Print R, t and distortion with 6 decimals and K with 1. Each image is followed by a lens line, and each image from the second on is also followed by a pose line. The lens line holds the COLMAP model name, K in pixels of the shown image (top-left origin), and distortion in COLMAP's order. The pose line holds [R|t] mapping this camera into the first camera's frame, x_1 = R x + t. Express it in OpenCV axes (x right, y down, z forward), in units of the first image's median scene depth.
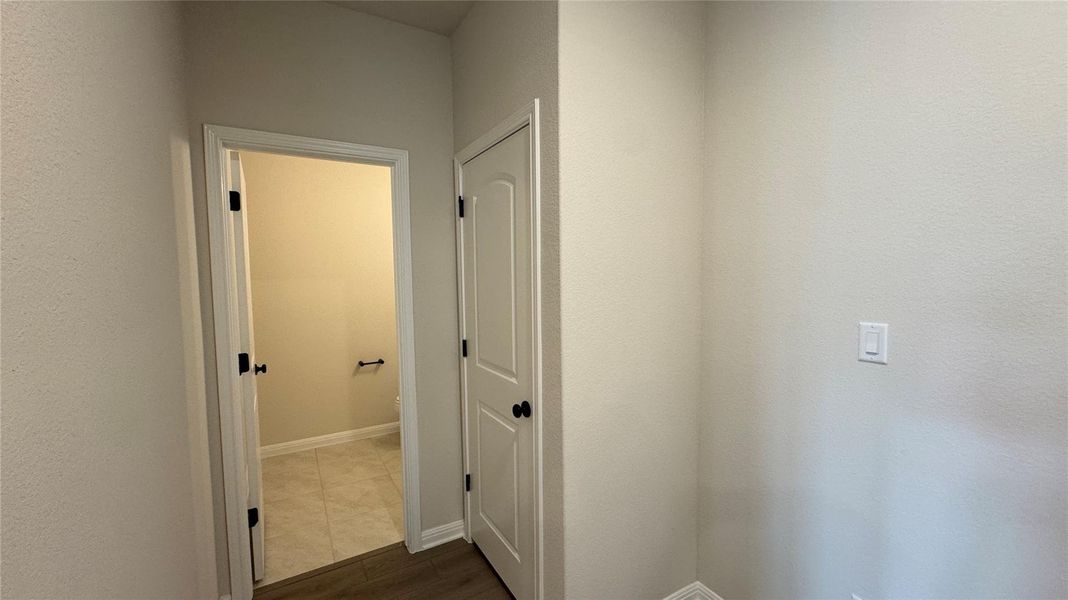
lens RADIAL K [[433.2, 0, 534.0], [0, 433.2, 300.0], [0, 0, 1]] dist [0.000783, 0.000155]
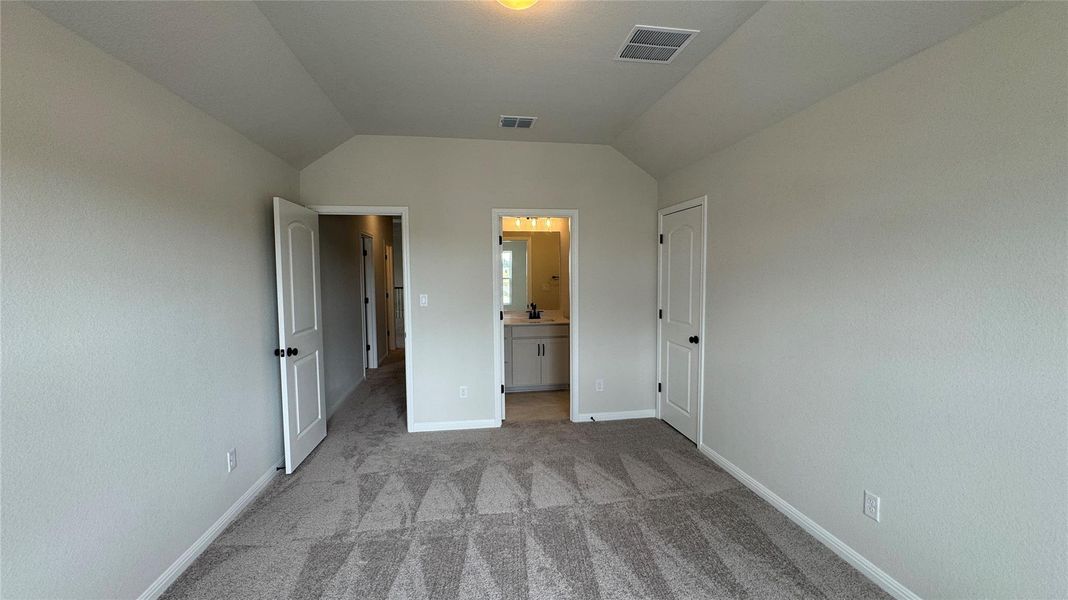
lens RADIAL K [[433.2, 0, 534.0], [0, 433.2, 300.0], [0, 0, 1]] dist [0.000783, 0.000155]
pose [[0.934304, 0.029632, -0.355242, -0.009719], [-0.024650, 0.999524, 0.018543, 0.032110], [0.355623, -0.008568, 0.934590, -0.978509]]
